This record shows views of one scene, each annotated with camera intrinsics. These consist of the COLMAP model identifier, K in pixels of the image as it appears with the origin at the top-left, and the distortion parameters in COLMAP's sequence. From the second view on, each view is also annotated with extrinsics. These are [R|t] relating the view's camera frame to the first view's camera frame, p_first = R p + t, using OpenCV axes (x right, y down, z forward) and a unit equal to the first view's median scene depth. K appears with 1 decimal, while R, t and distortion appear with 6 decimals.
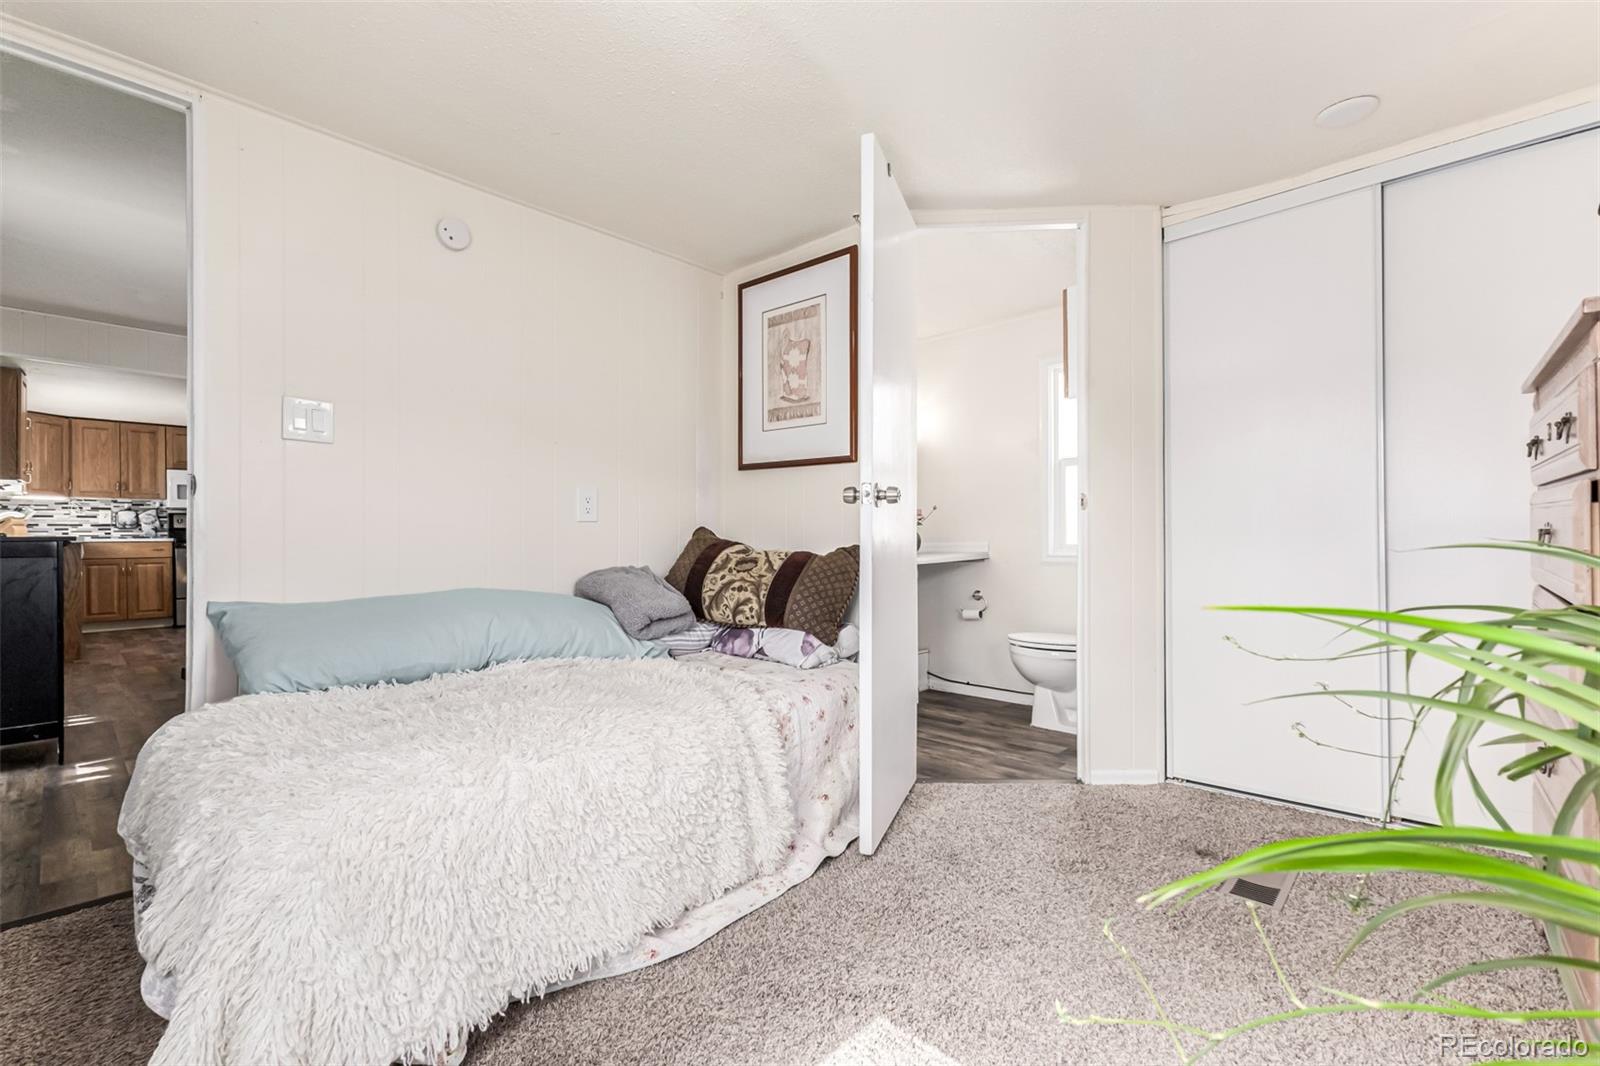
lens RADIAL K [[677.6, 0, 800.0], [0, 677.6, 533.0], [0, 0, 1]] dist [-0.004637, -0.000237]
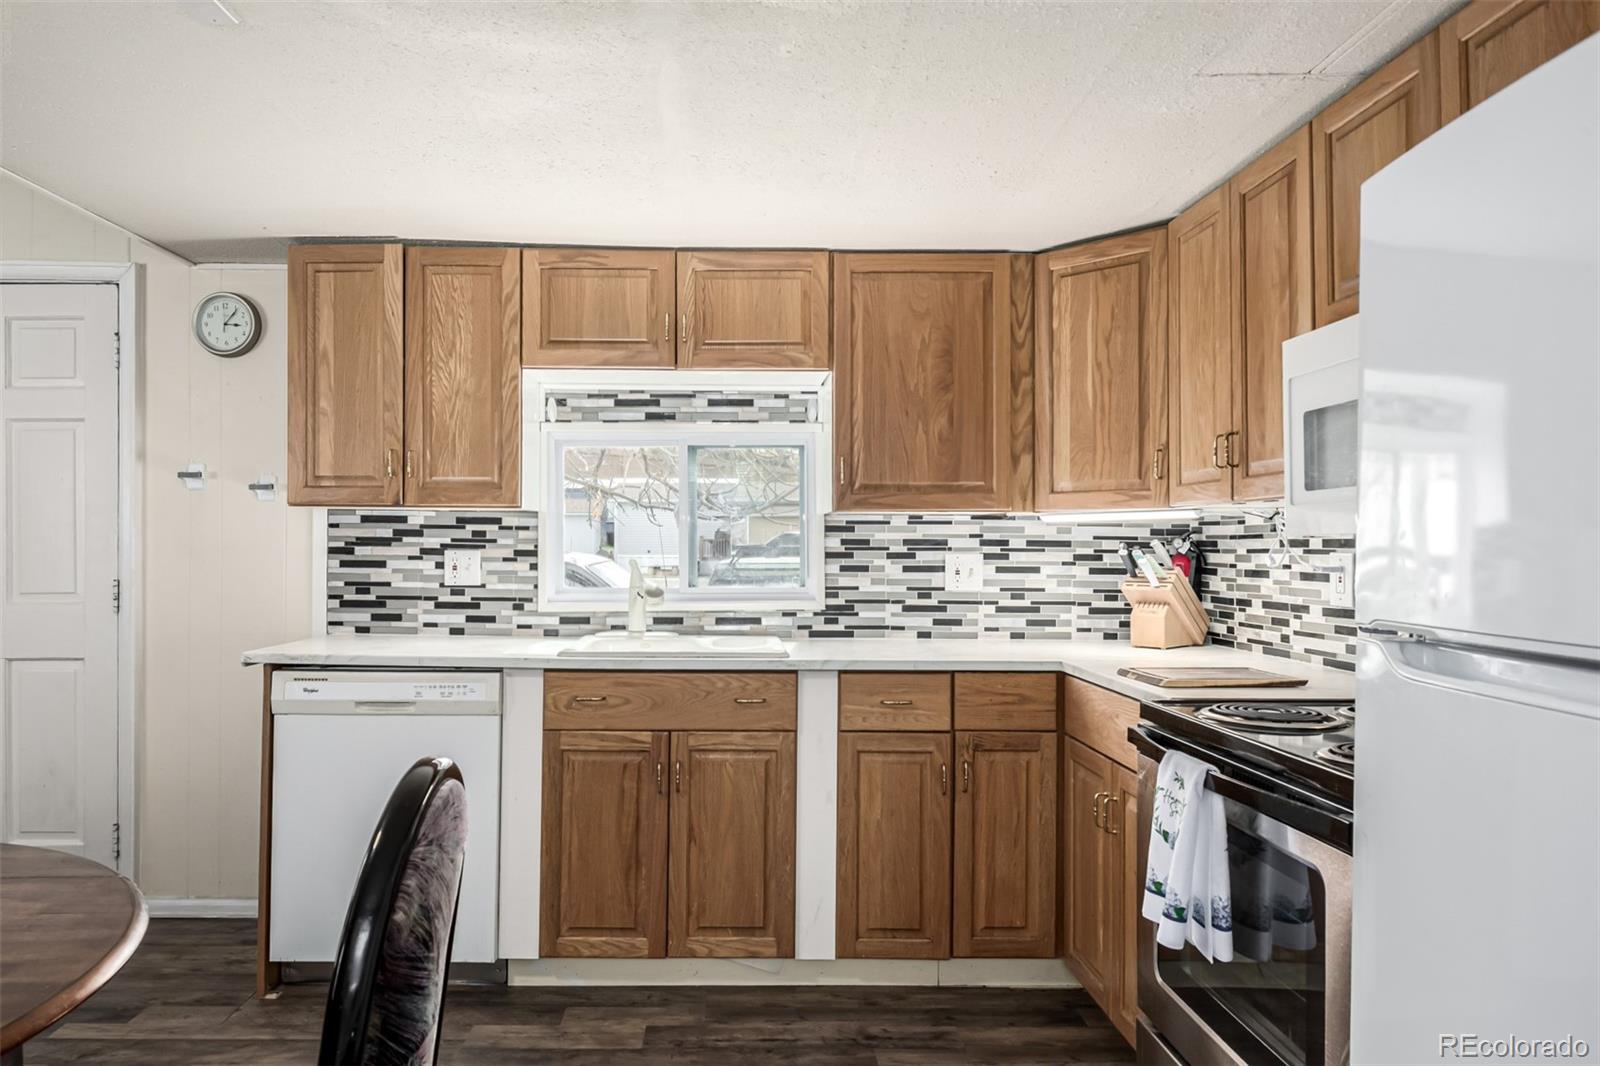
lens RADIAL K [[1048.2, 0, 767.9], [0, 1048.2, 539.9], [0, 0, 1]] dist [0.034054, -0.051731]
pose [[-0.721137, -0.002858, -0.692787, -0.639250], [0.000340, 0.999990, -0.004479, -0.036659], [0.692793, -0.003465, -0.721128, 1.150866]]
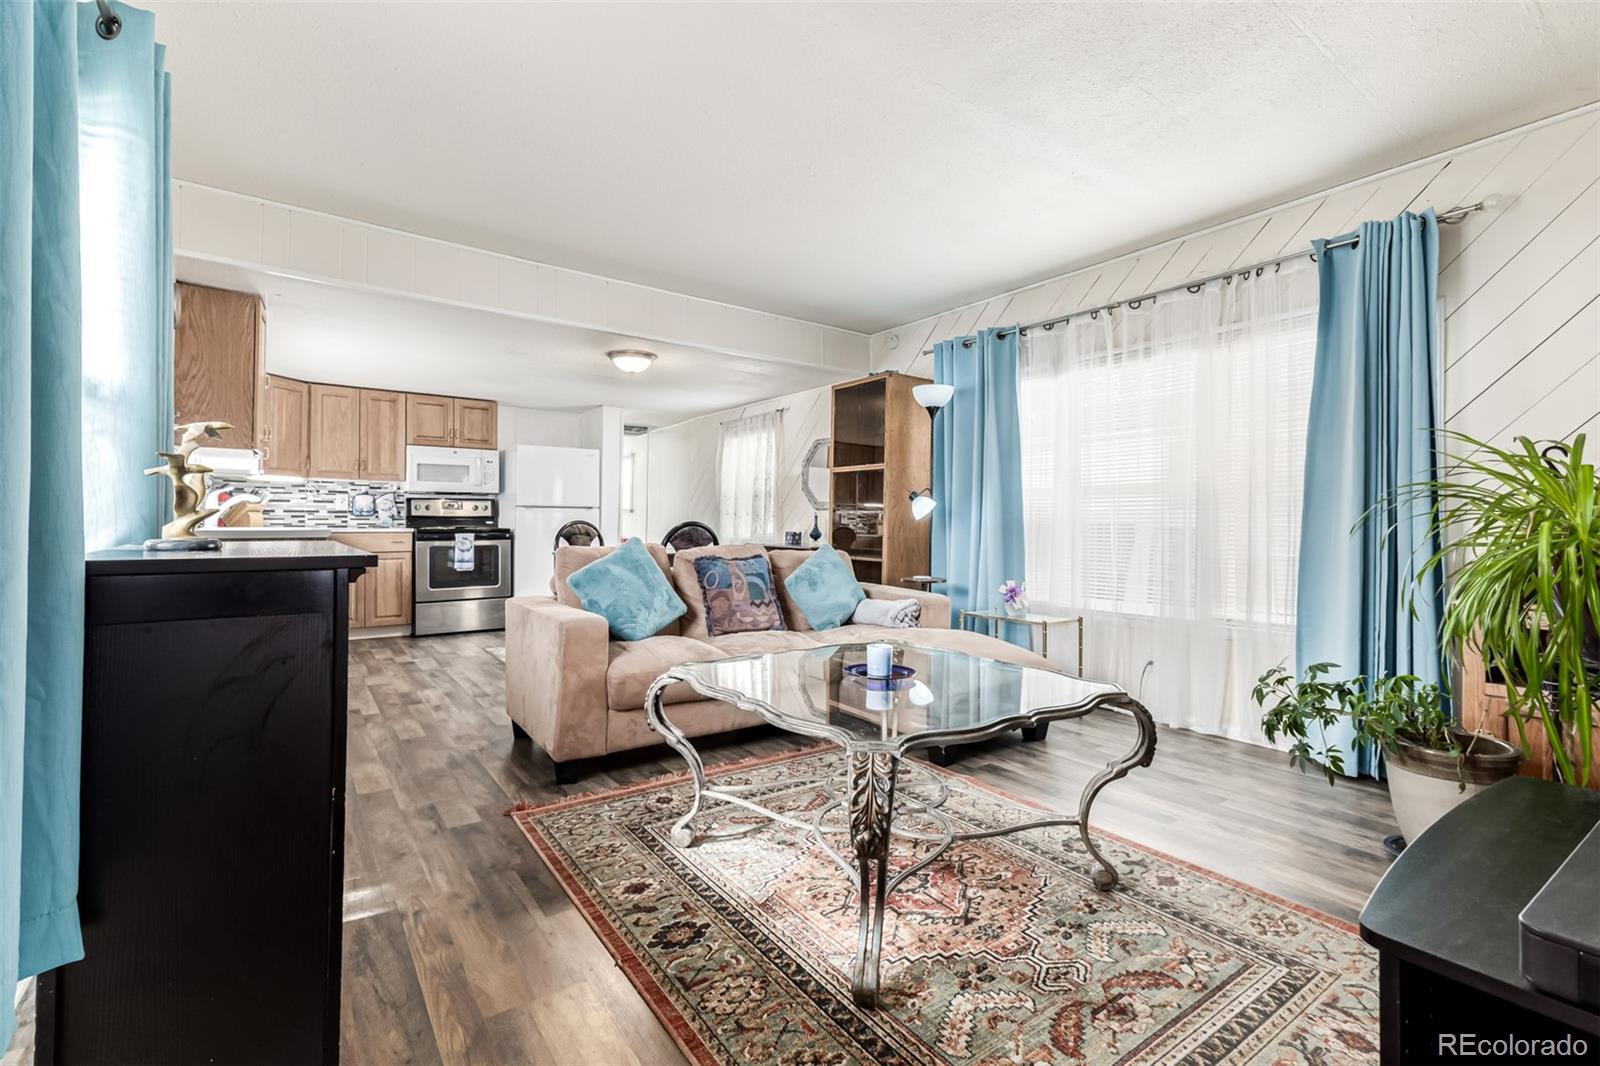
lens RADIAL K [[668.3, 0, 778.0], [0, 668.3, 512.7], [0, 0, 1]] dist [0.012337, 0.000070]
pose [[0.979805, 0.008150, -0.199788, -0.334862], [-0.010771, 0.999870, -0.012039, -0.006373], [0.199664, 0.013947, 0.979765, 0.291311]]
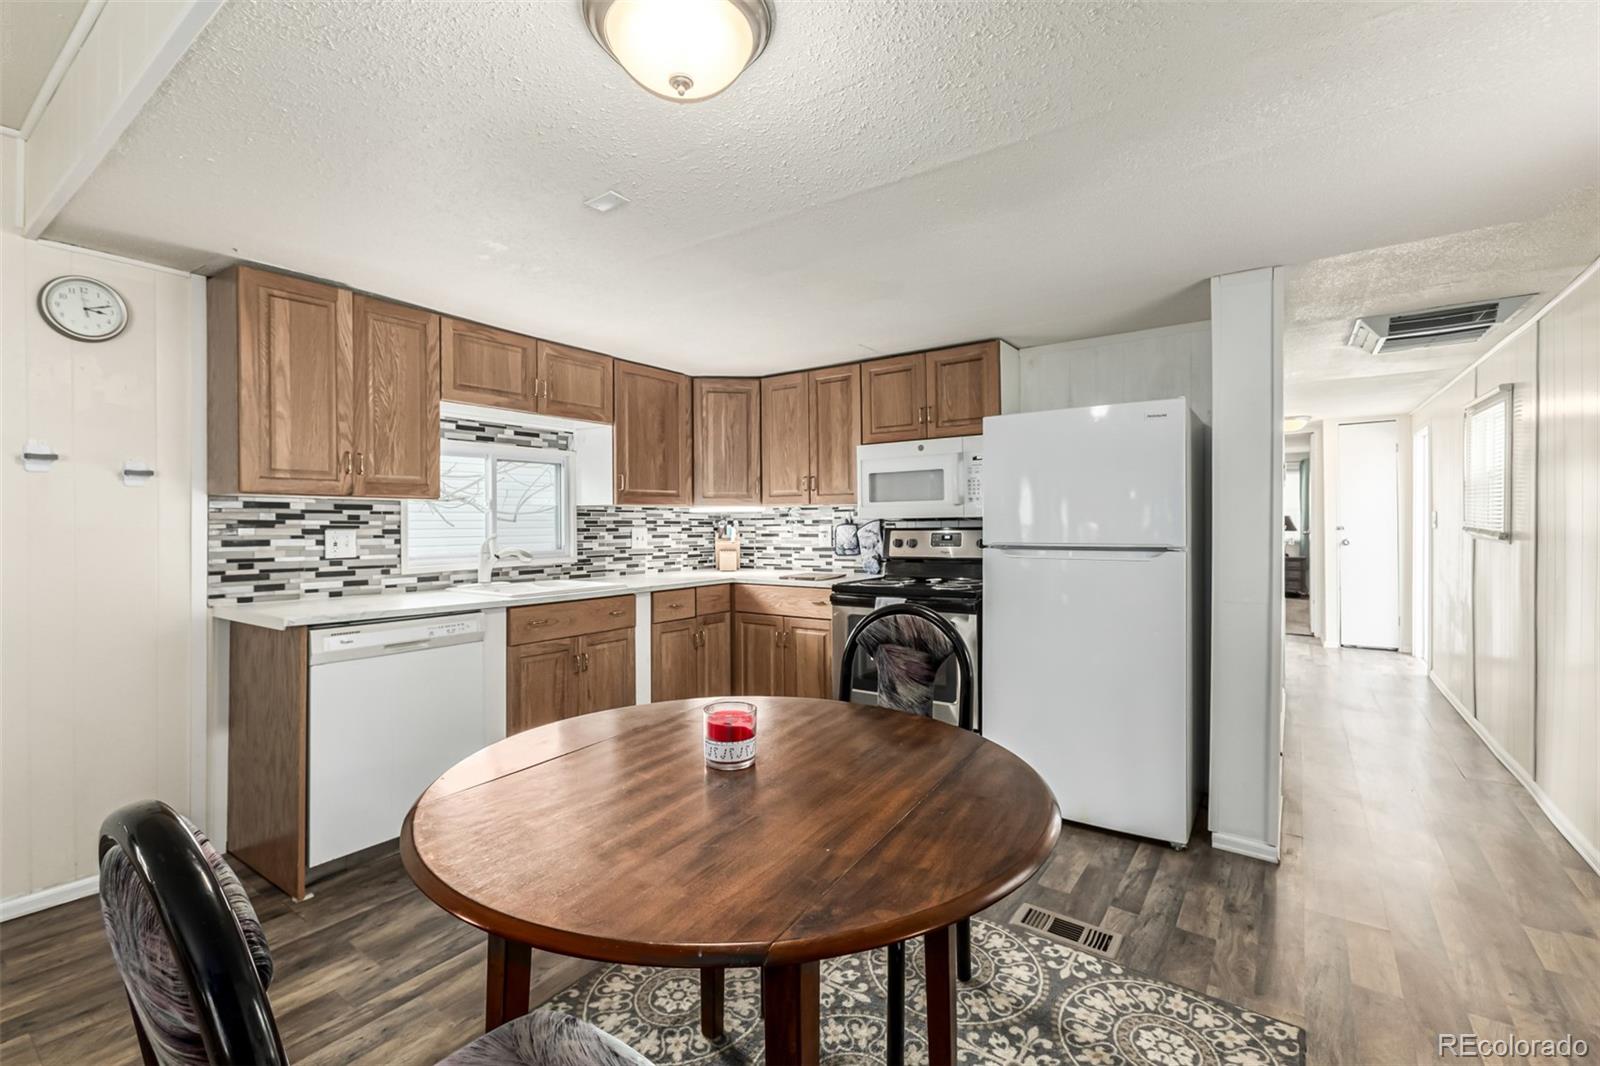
lens RADIAL K [[695.4, 0, 801.6], [0, 695.4, 524.6], [0, 0, 1]] dist [0.014748, 0.000303]
pose [[0.133628, 0.006502, -0.991010, -0.427030], [0.004754, 0.999963, 0.007202, -0.039084], [0.991020, -0.005674, 0.133593, 0.914209]]
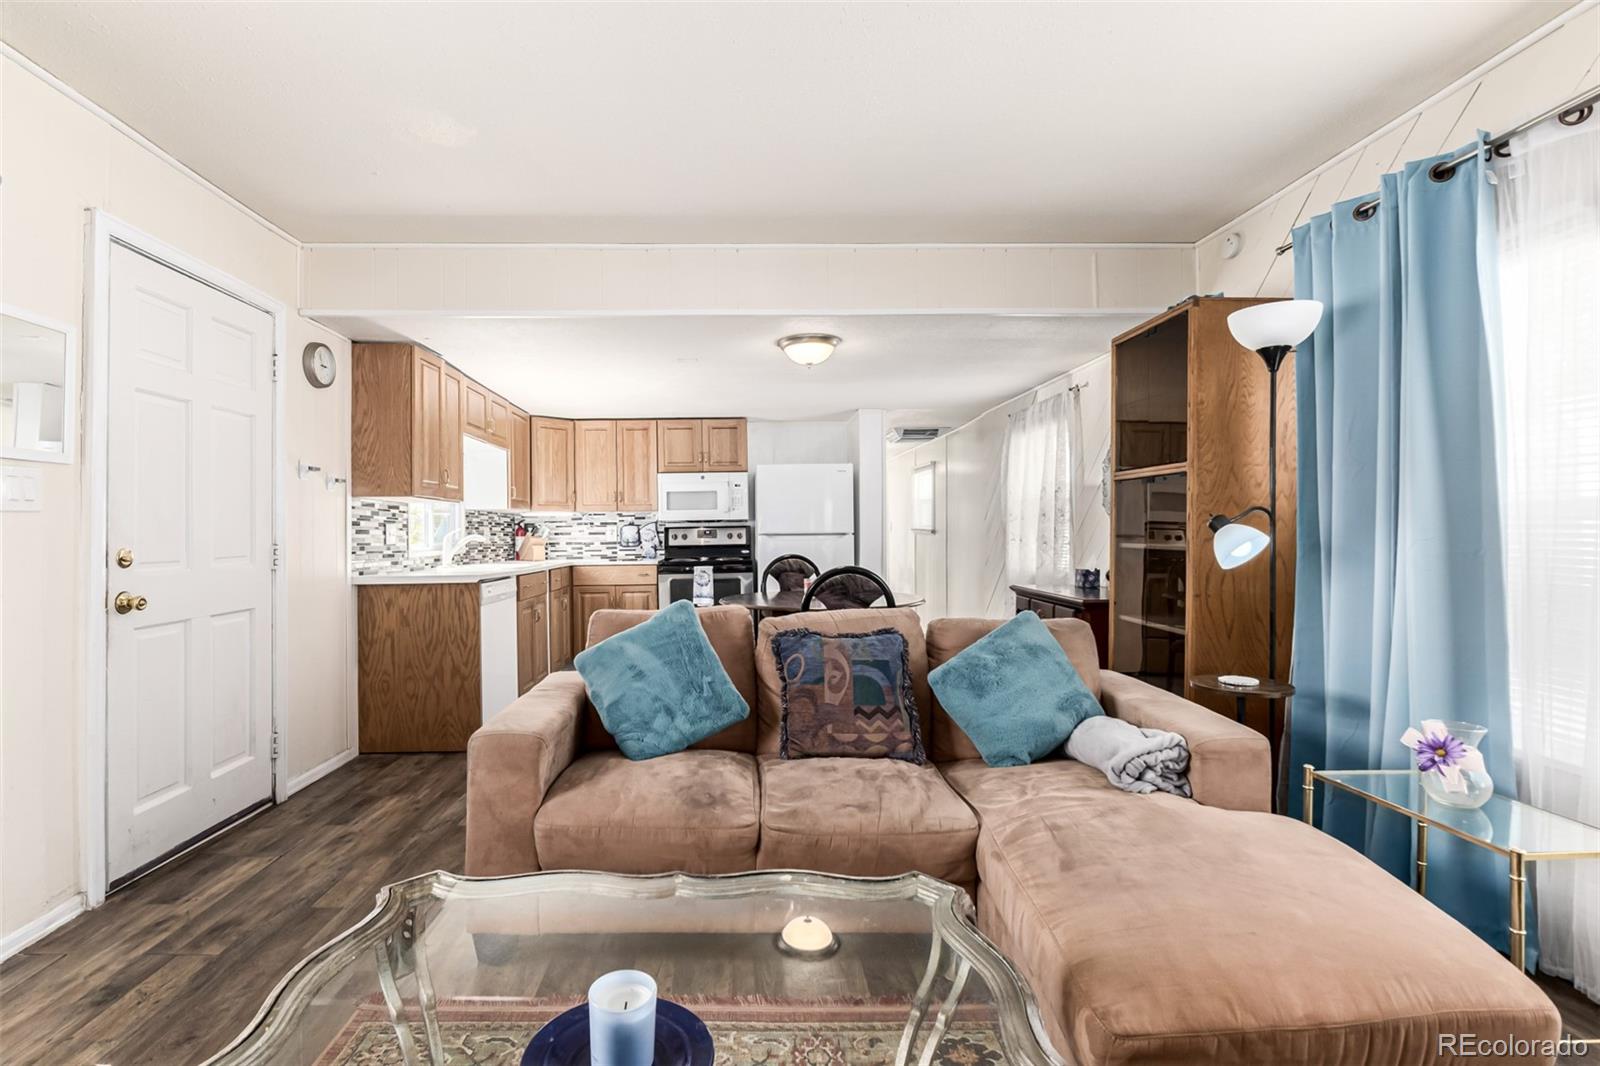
lens RADIAL K [[715.1, 0, 765.7], [0, 715.1, 536.5], [0, 0, 1]] dist [-0.015665, -0.000123]
pose [[0.707653, 0.001100, -0.706560, -0.255080], [0.006956, 0.999939, 0.008523, -0.026785], [0.706526, -0.010946, 0.707602, 0.504722]]
